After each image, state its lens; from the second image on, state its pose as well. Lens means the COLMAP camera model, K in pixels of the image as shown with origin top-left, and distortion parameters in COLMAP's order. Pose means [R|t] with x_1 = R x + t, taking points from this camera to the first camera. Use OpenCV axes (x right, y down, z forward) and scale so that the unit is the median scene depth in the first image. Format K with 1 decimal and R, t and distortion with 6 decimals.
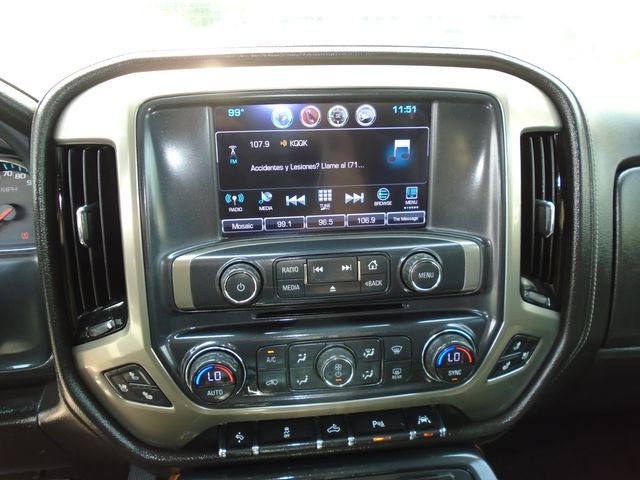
lens RADIAL K [[486.1, 0, 320.0], [0, 486.1, 240.0], [0, 0, 1]] dist [-0.013036, 0.002011]
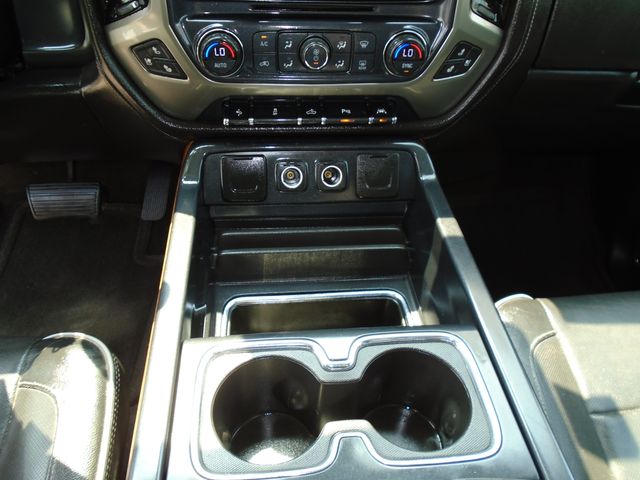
lens RADIAL K [[486.1, 0, 320.0], [0, 486.1, 240.0], [0, 0, 1]] dist [-0.013036, 0.002011]
pose [[0.997719, 0.065793, 0.015132, 0.057809], [-0.066316, 0.913127, 0.402245, 0.188482], [0.012648, -0.402331, 0.915407, -0.353130]]
